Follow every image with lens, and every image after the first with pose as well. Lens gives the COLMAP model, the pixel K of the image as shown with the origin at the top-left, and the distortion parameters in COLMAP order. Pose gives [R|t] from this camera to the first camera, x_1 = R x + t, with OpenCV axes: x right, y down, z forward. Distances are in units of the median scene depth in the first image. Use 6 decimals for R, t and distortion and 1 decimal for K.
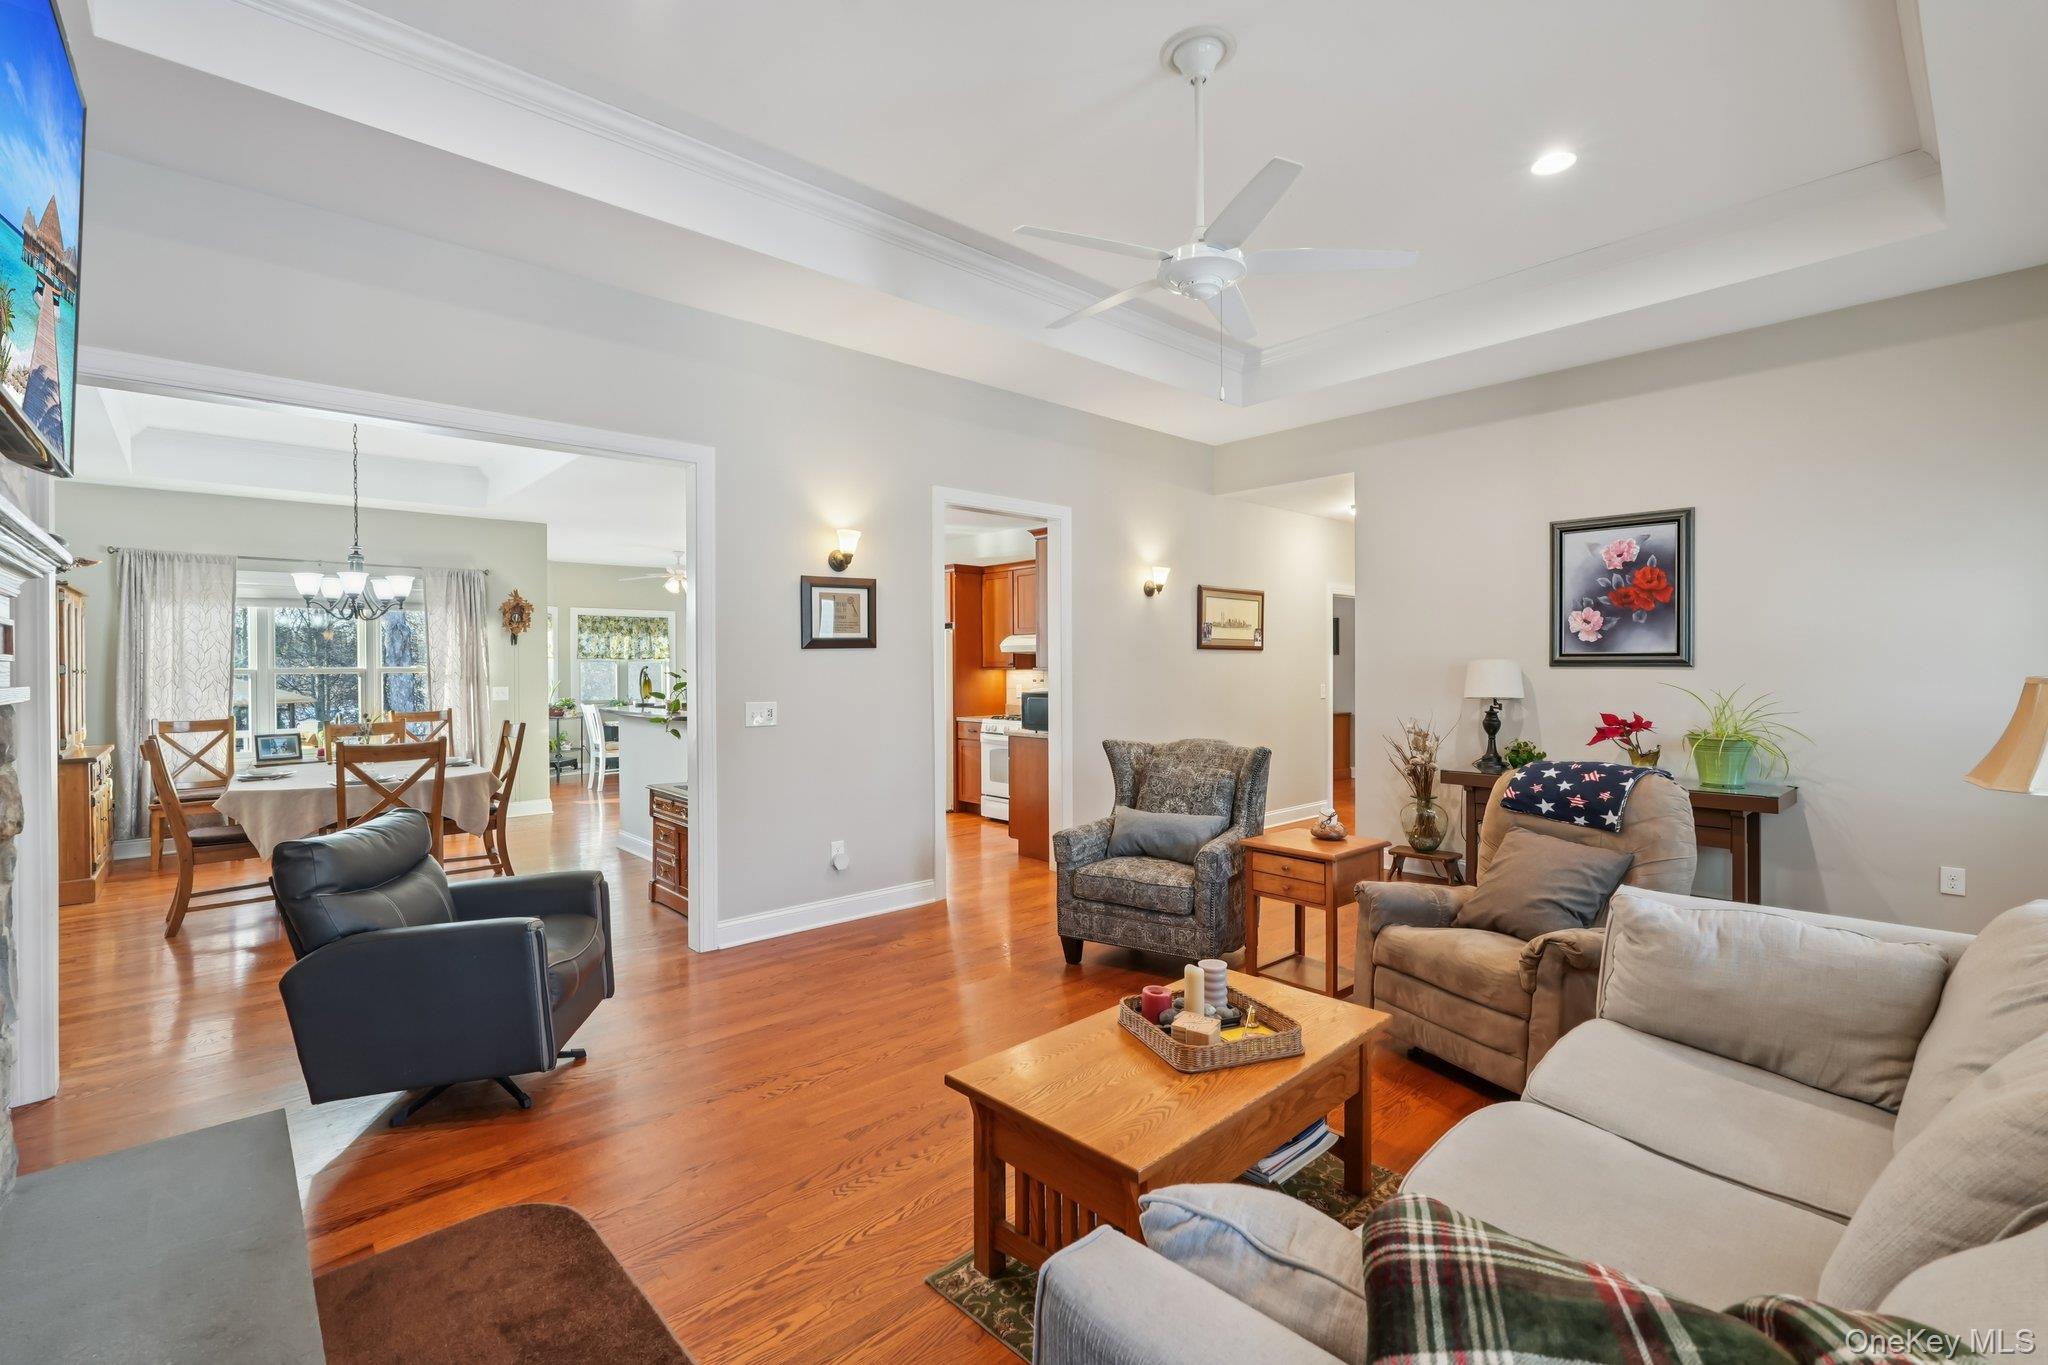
lens RADIAL K [[920.6, 0, 1024.0], [0, 920.6, 682.5], [0, 0, 1]] dist [-0.000588, 0.000166]
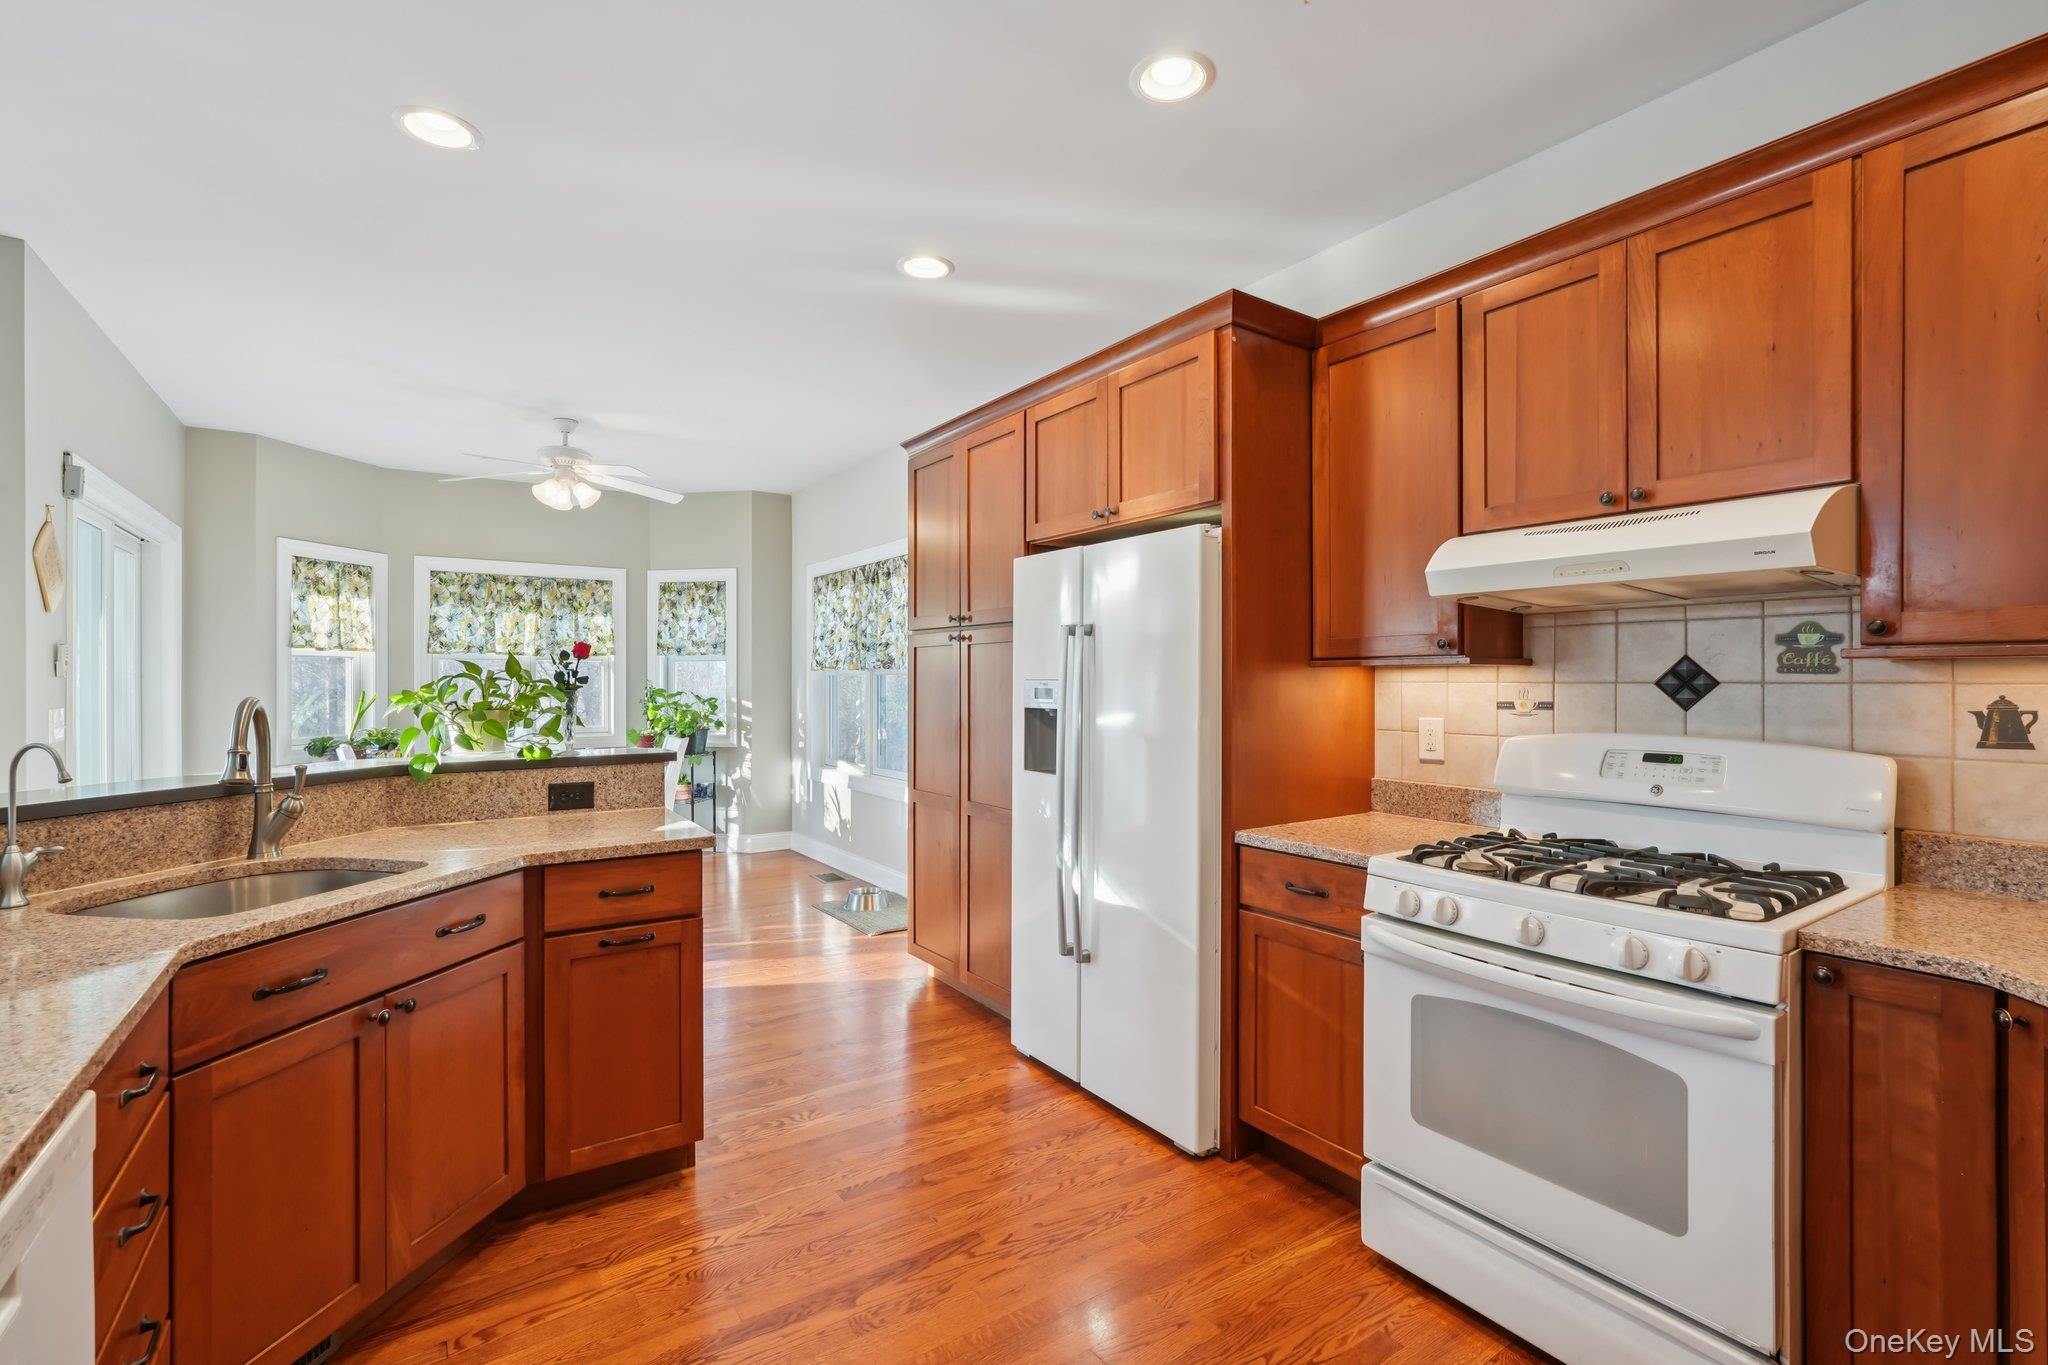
lens RADIAL K [[920.6, 0, 1024.0], [0, 920.6, 682.5], [0, 0, 1]] dist [-0.000588, 0.000166]
pose [[0.990950, 0.004959, -0.134137, -0.096103], [-0.007339, 0.999824, -0.017251, -0.002800], [0.134028, 0.018079, 0.990813, 0.676656]]
